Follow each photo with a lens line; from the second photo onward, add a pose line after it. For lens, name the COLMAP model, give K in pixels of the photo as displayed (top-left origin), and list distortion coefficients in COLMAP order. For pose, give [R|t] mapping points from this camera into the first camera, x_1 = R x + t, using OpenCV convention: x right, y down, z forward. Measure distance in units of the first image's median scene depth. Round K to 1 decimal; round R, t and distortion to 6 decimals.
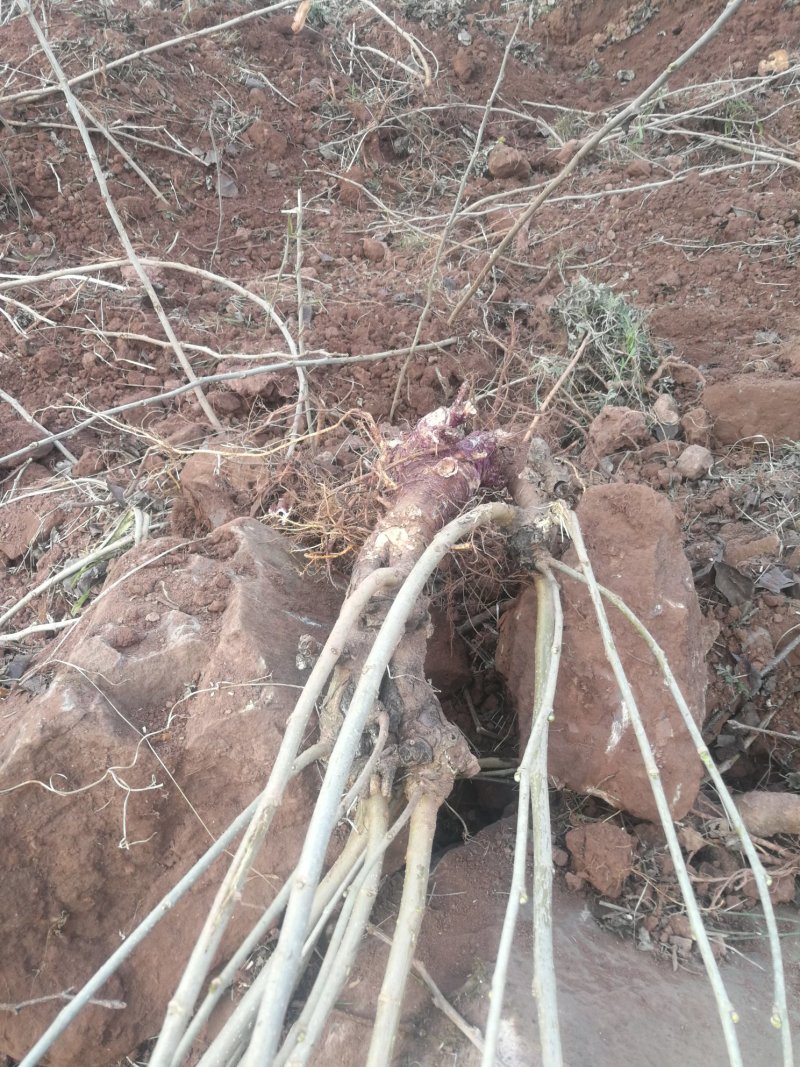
lens RADIAL K [[860.7, 0, 400.0], [0, 860.7, 533.5], [0, 0, 1]] dist [-0.019780, 0.065018]
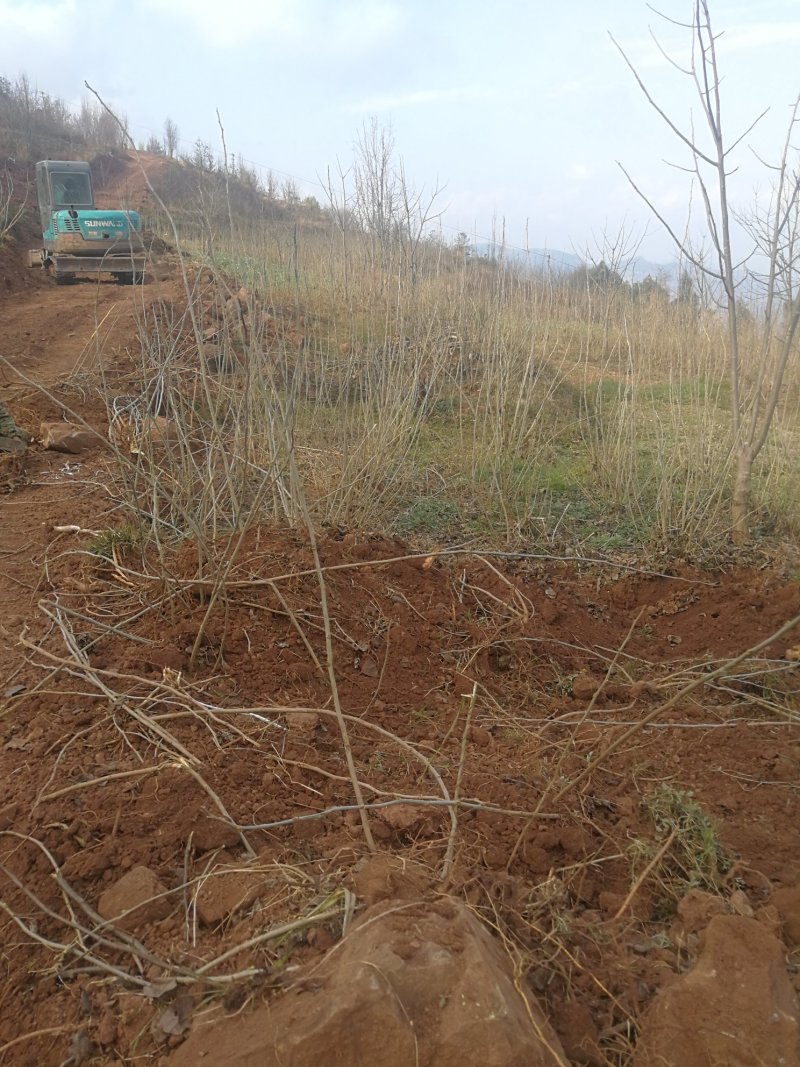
lens RADIAL K [[860.7, 0, 400.0], [0, 860.7, 533.5], [0, 0, 1]] dist [-0.019780, 0.065018]
pose [[0.984994, 0.158014, -0.069409, -0.106609], [-0.170718, 0.833042, -0.526210, 0.094314], [-0.025328, 0.530163, 0.847517, -0.188912]]
